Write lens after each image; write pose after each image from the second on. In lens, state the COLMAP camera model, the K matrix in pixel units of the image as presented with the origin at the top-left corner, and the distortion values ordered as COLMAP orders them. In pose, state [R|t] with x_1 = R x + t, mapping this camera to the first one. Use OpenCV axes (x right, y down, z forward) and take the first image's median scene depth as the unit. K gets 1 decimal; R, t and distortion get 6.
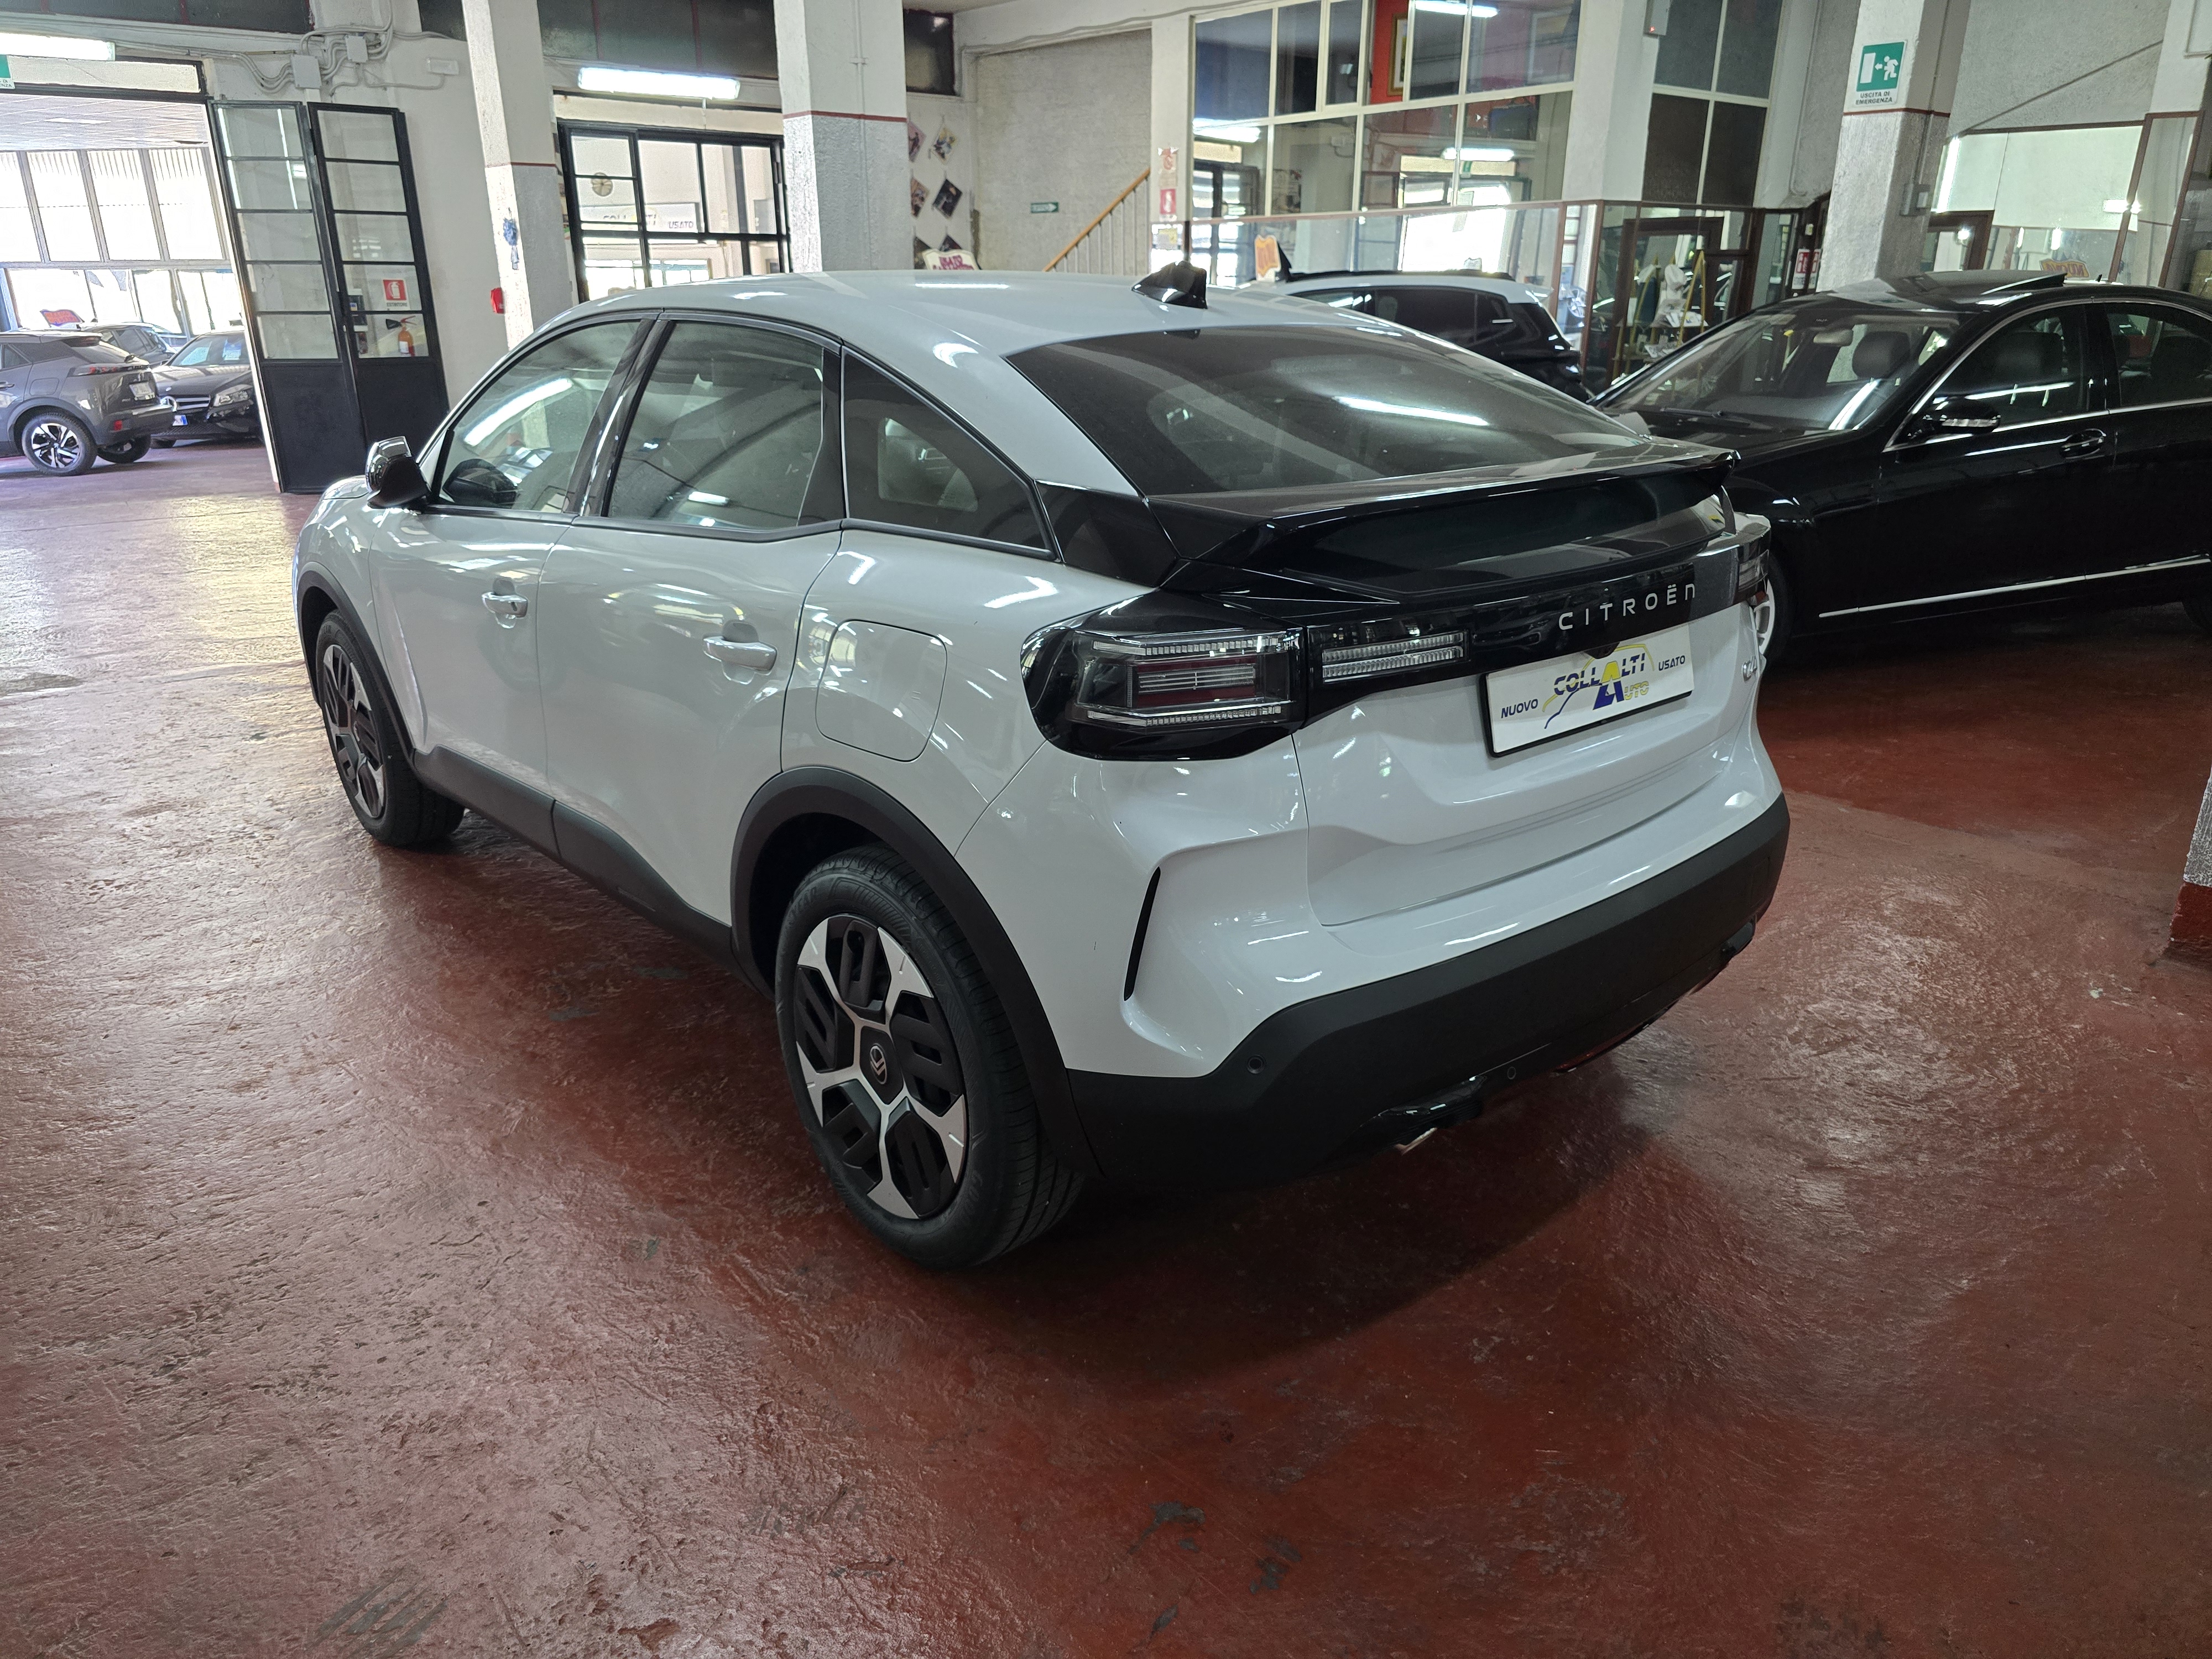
lens RADIAL K [[1572.8, 0, 1106.0], [0, 1572.8, 829.5], [0, 0, 1]] dist [0.058102, -0.056691]
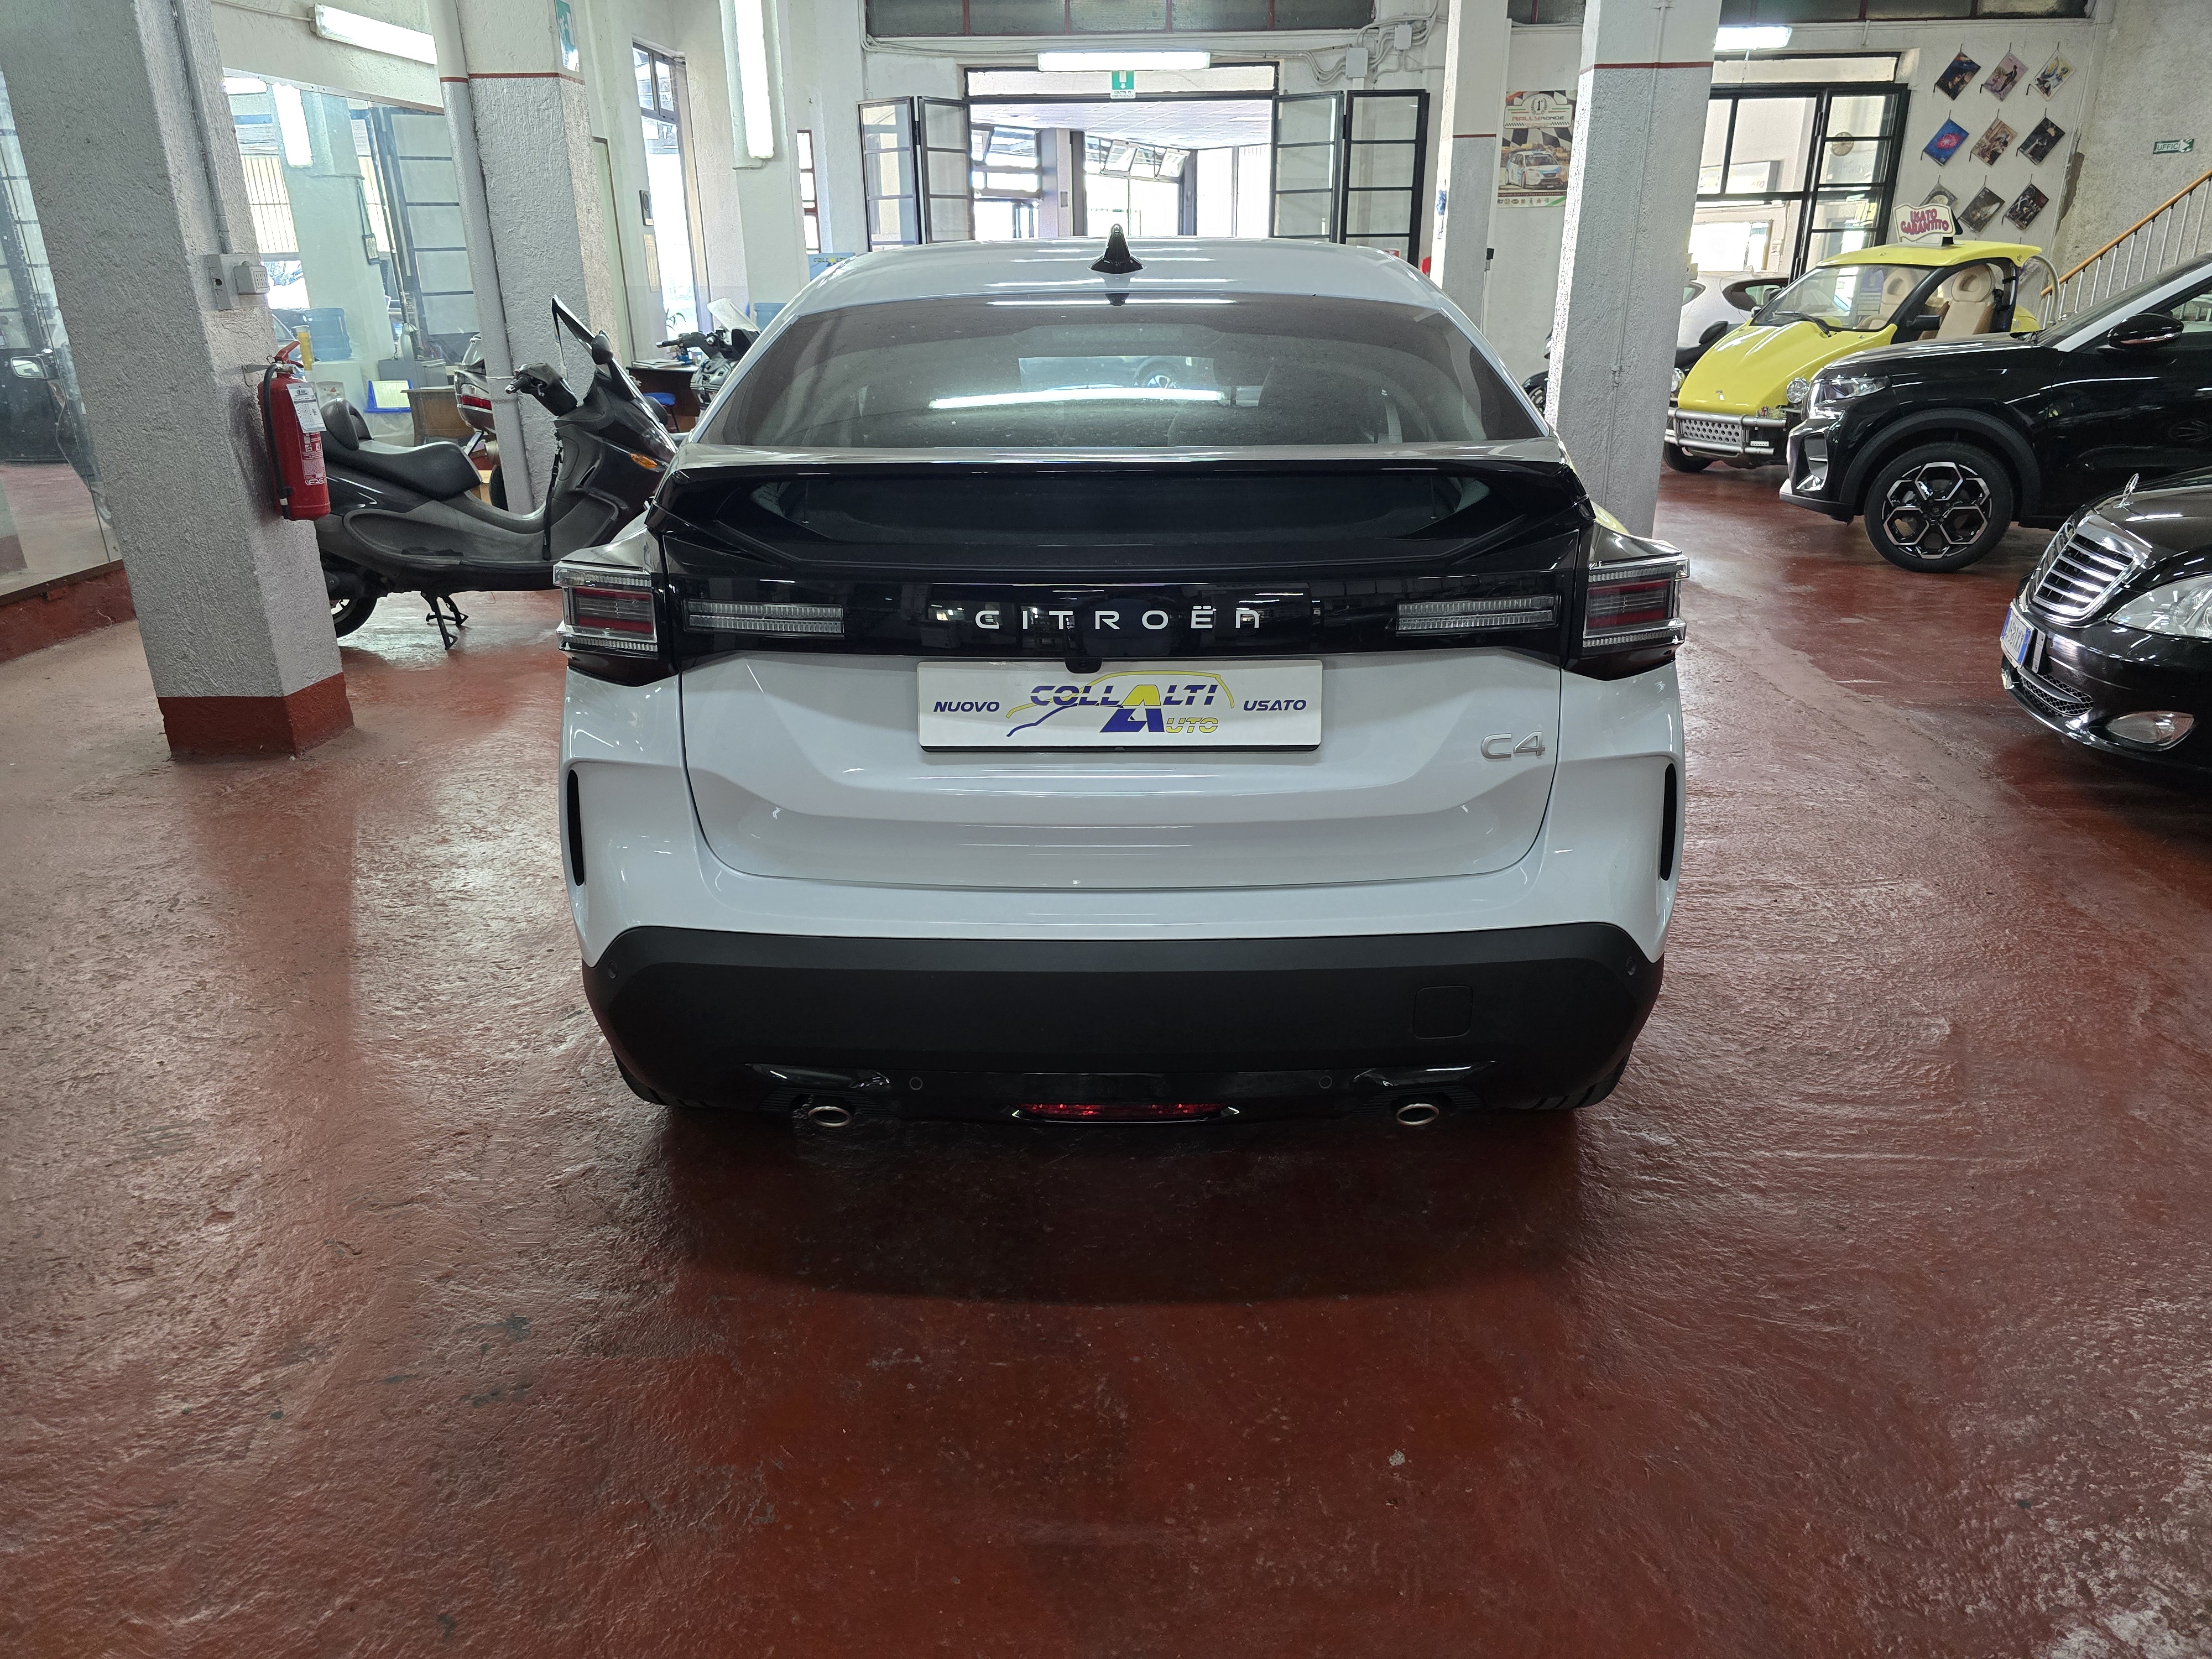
lens RADIAL K [[1572.8, 0, 1106.0], [0, 1572.8, 829.5], [0, 0, 1]] dist [0.058102, -0.056691]
pose [[0.727405, 0.228749, -0.646959, 0.217575], [-0.216869, 0.971114, 0.099527, -0.027058], [0.651038, 0.067909, 0.756002, 0.082358]]
